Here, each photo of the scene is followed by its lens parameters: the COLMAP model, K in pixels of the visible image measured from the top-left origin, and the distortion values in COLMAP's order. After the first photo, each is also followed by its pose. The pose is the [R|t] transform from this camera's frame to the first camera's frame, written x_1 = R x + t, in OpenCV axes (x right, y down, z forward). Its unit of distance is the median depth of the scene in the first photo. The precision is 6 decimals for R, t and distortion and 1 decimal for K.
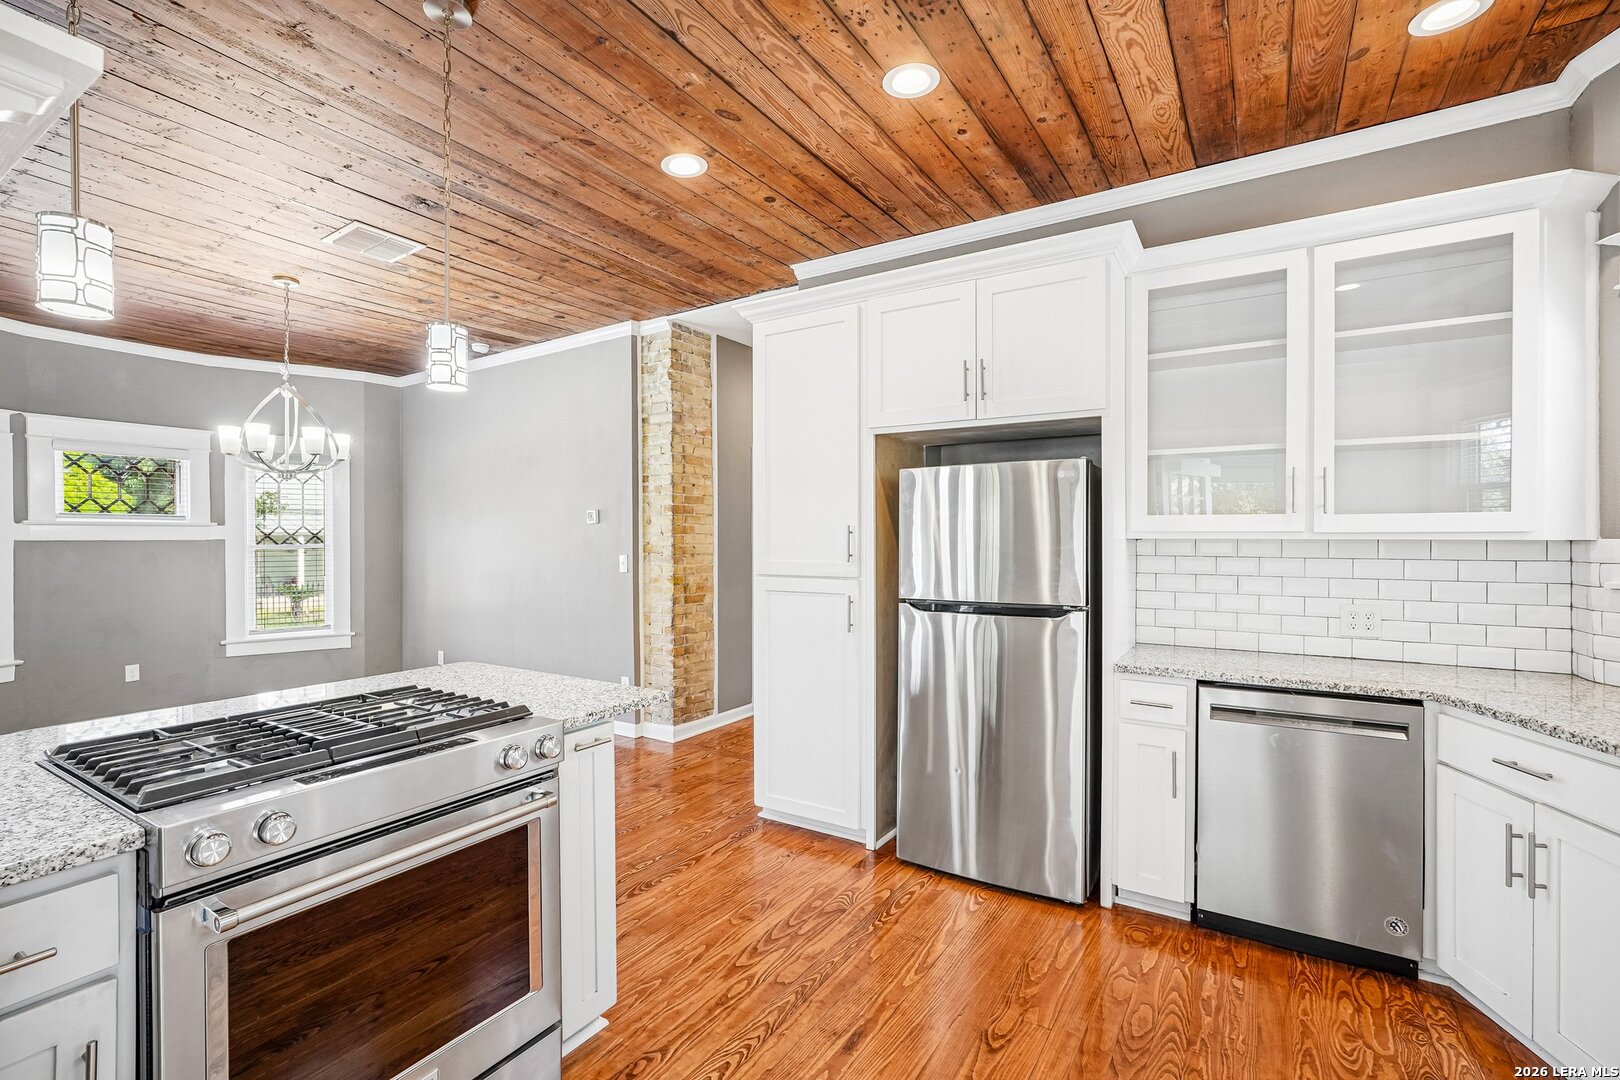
lens RADIAL K [[717.8, 0, 815.7], [0, 717.8, 539.9], [0, 0, 1]] dist [-0.013796, 0.004086]
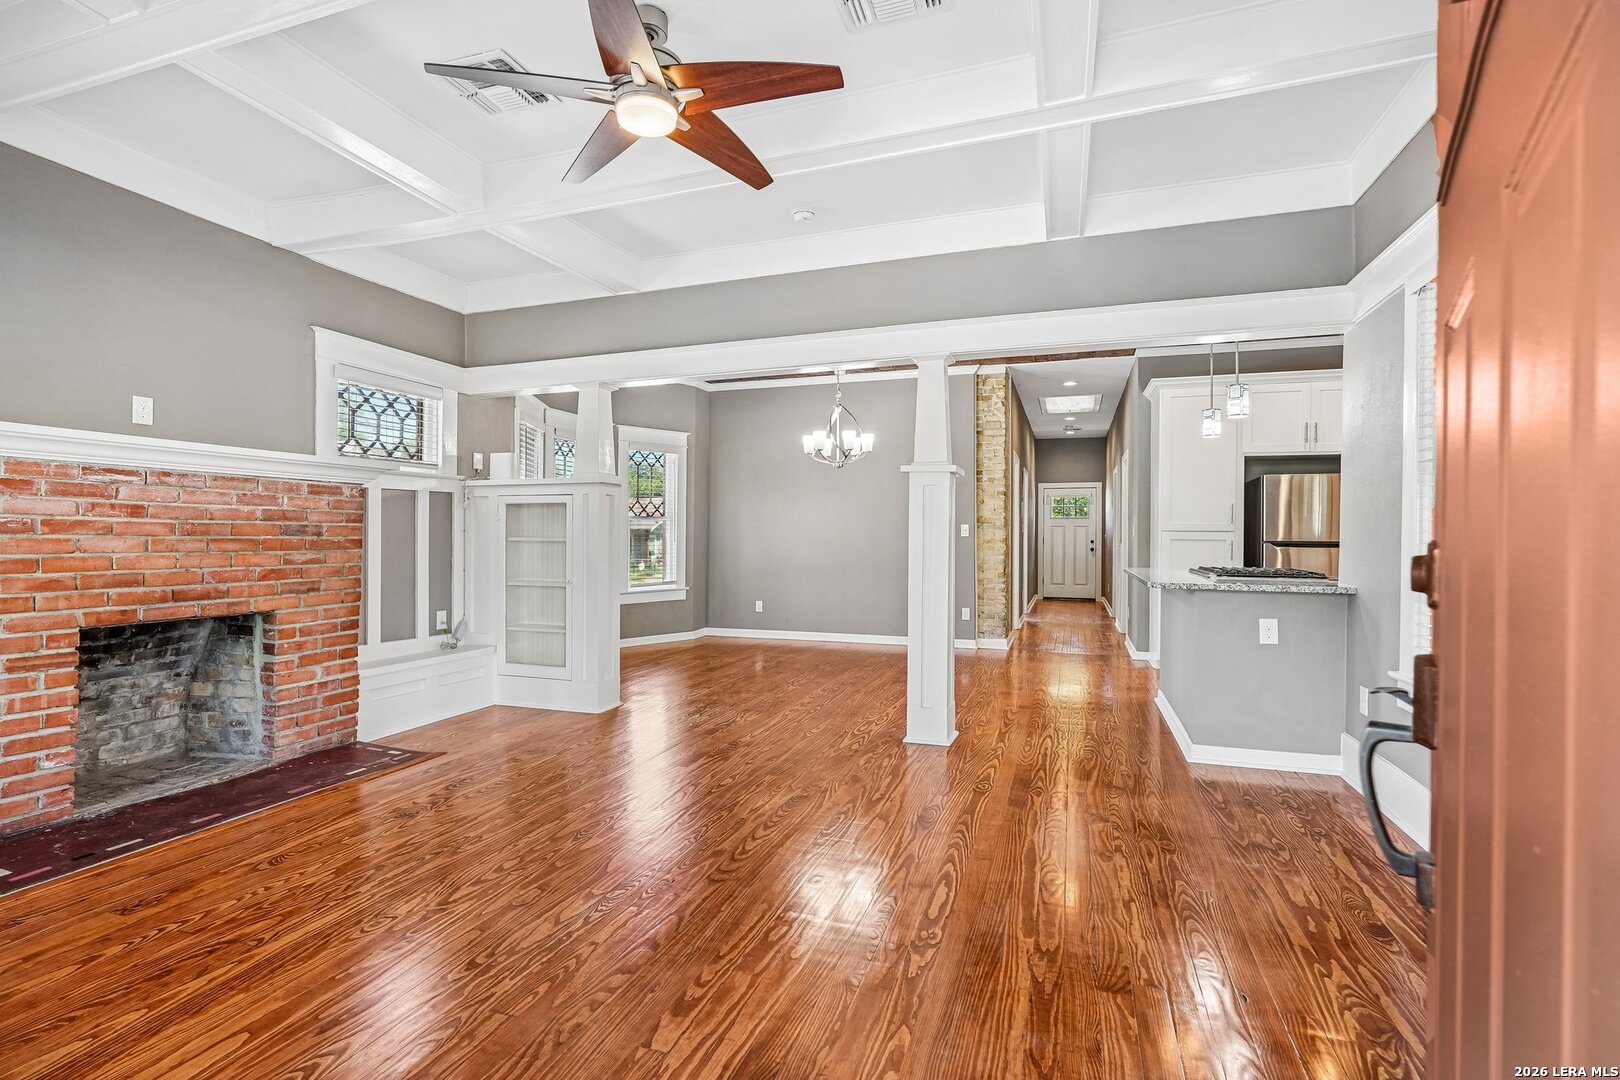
lens RADIAL K [[760.6, 0, 805.1], [0, 760.6, 542.4], [0, 0, 1]] dist [-0.012394, 0.007782]
pose [[0.974049, 0.006776, 0.226236, -0.960378], [-0.009285, 0.999907, 0.010027, 0.046043], [-0.226147, -0.011868, 0.974021, -0.443166]]
